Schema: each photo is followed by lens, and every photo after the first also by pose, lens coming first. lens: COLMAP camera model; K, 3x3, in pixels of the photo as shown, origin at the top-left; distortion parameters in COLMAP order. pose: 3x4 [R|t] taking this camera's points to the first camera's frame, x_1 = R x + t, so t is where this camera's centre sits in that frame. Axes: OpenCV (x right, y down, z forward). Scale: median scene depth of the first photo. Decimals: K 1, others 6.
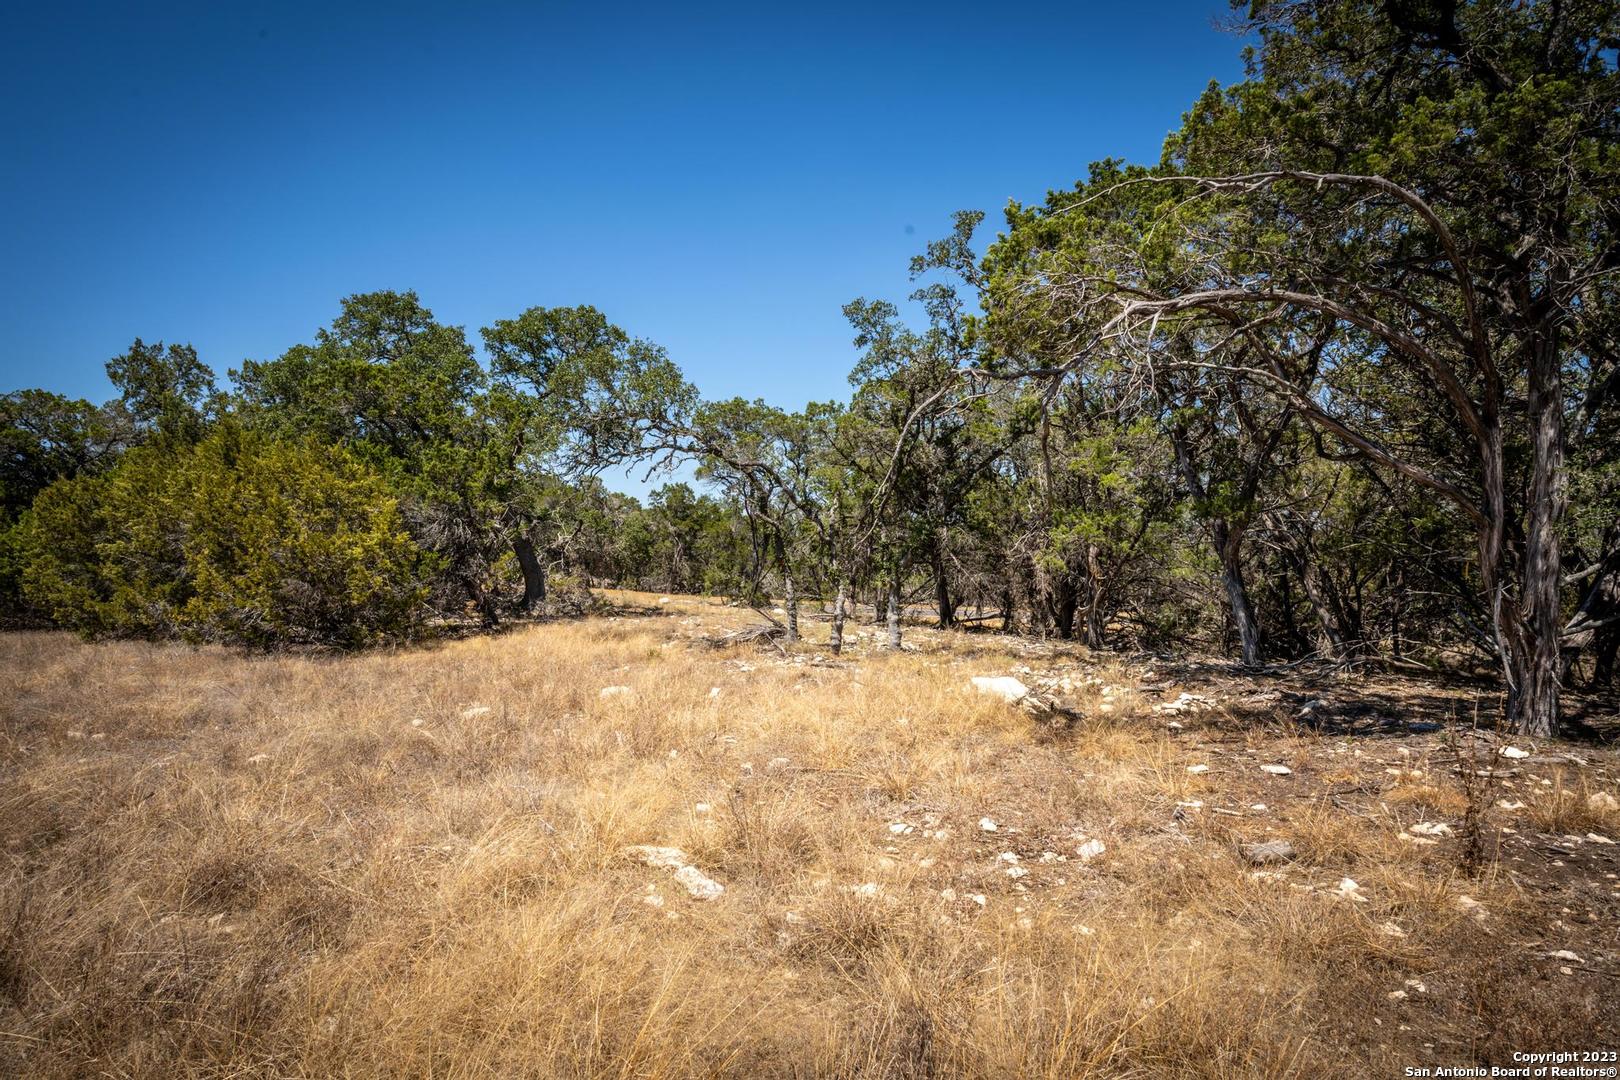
lens RADIAL K [[934.9, 0, 809.9], [0, 934.9, 542.5], [0, 0, 1]] dist [-0.000863, -0.000358]
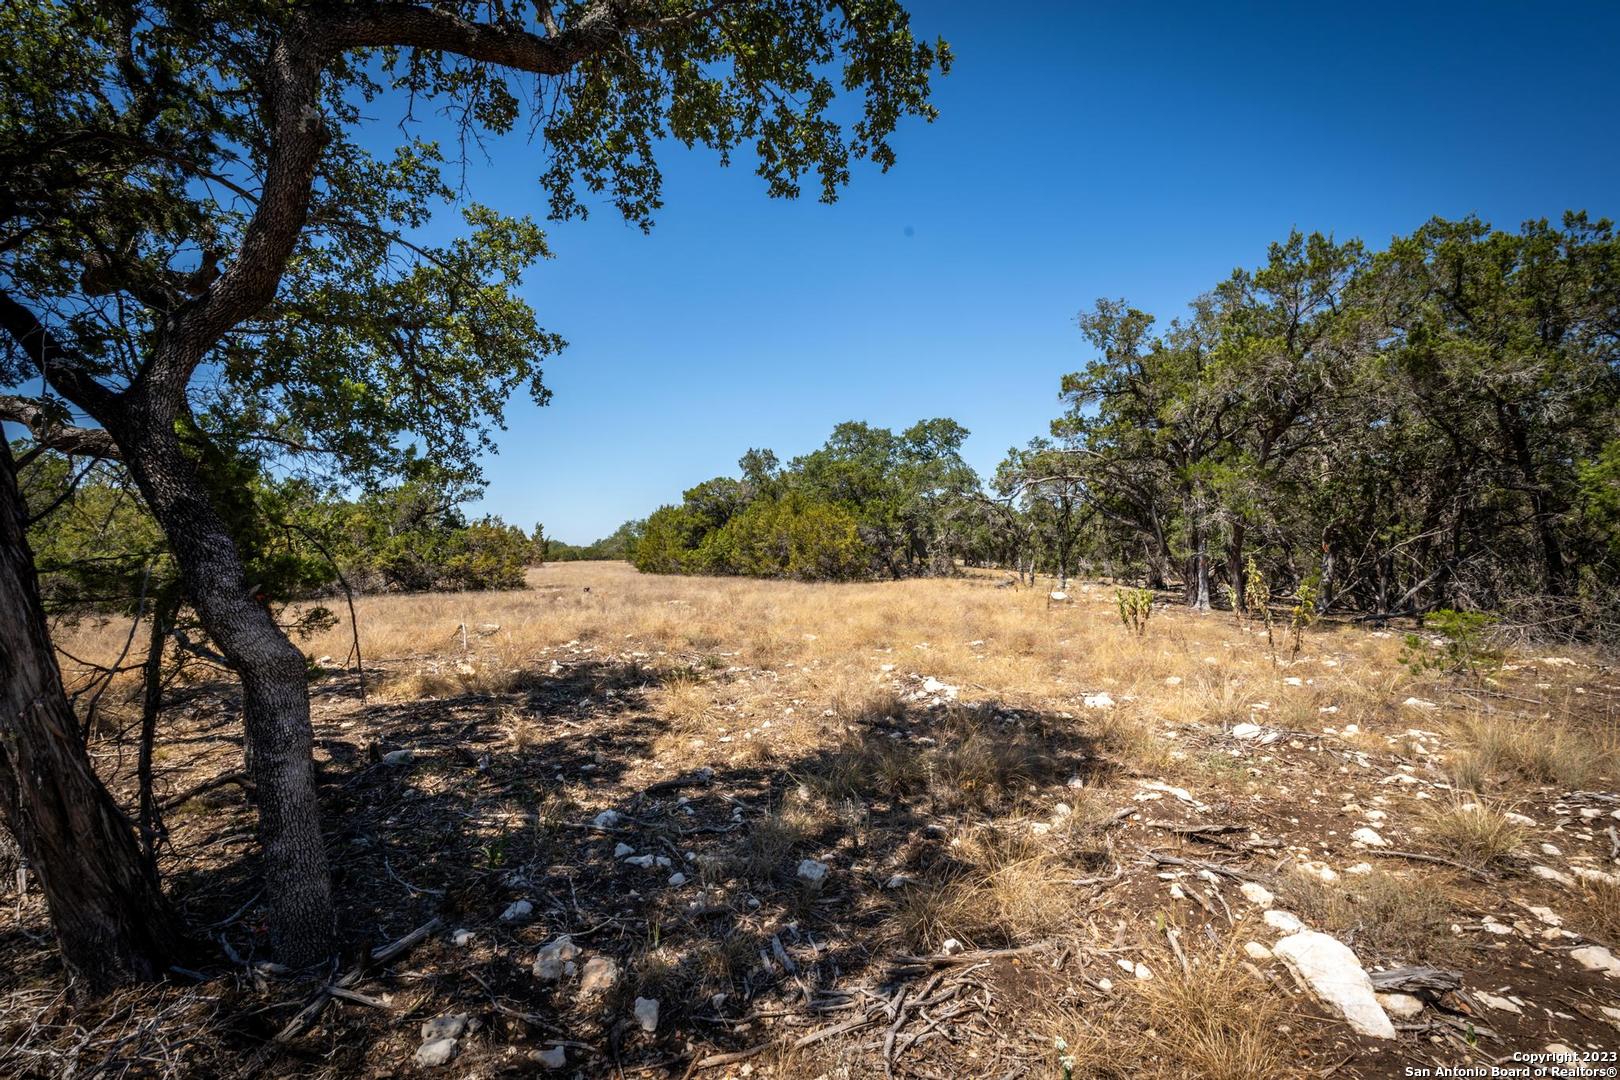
lens RADIAL K [[793.6, 0, 810.0], [0, 793.6, 540.8], [0, 0, 1]] dist [-0.000007, 0.000000]
pose [[0.883226, -0.006550, -0.468903, 0.327884], [0.011102, 0.999914, 0.006945, -0.014553], [0.468817, -0.011340, 0.883223, -0.692065]]
